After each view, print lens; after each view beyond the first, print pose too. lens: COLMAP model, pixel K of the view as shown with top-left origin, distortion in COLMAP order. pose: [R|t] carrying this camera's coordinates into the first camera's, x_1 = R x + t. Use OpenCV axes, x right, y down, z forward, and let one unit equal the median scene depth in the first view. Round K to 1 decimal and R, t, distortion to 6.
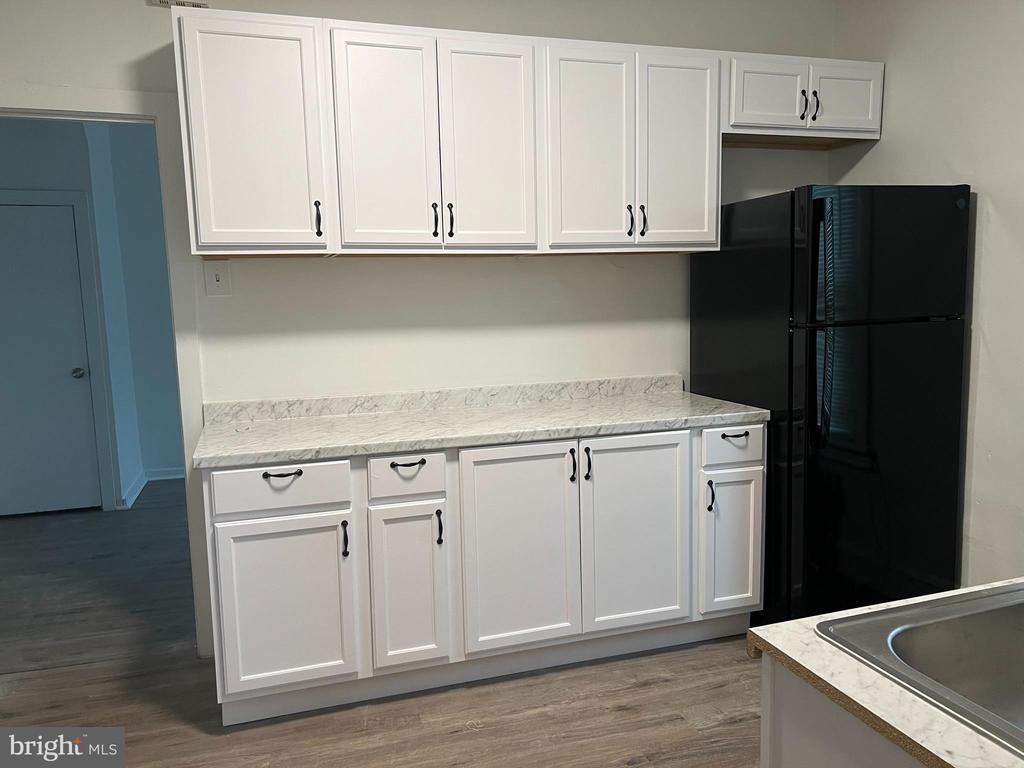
lens RADIAL K [[767.7, 0, 508.1], [0, 767.7, 381.4], [0, 0, 1]] dist [0.047079, -0.016824]
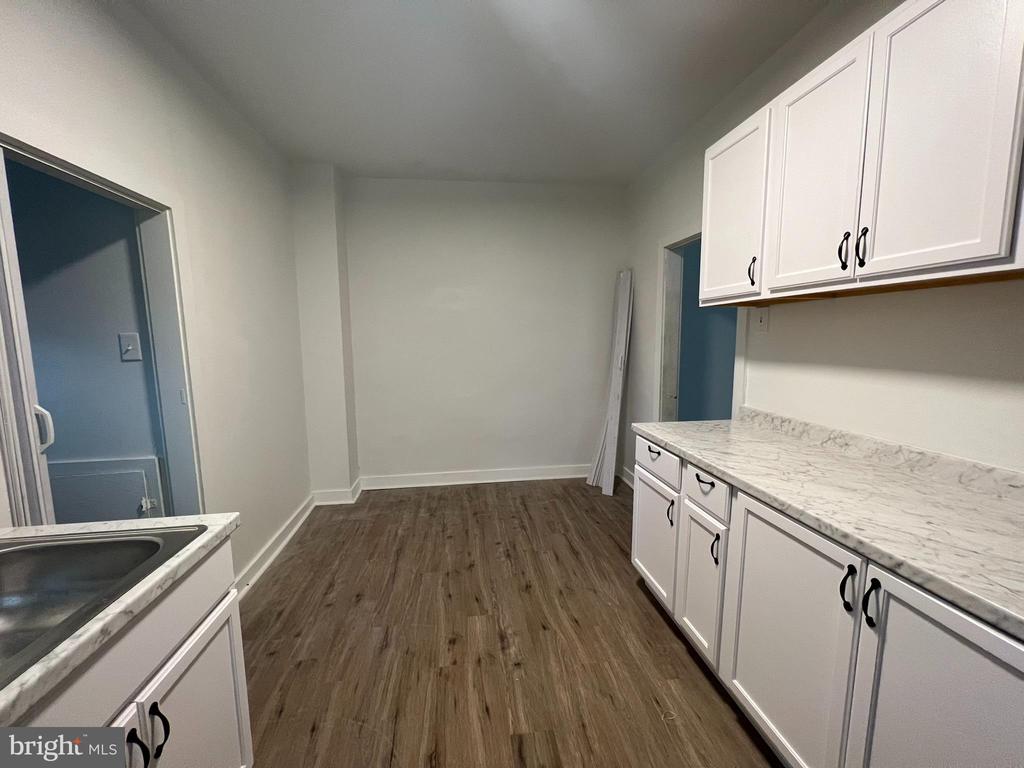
lens RADIAL K [[404.8, 0, 512.7], [0, 404.8, 383.3], [0, 0, 1]] dist [0.000136, -0.000385]
pose [[-0.175364, 0.137771, -0.974816, 0.469557], [-0.100635, 0.982465, 0.156955, -0.098388], [0.979347, 0.125625, -0.158424, 0.748793]]
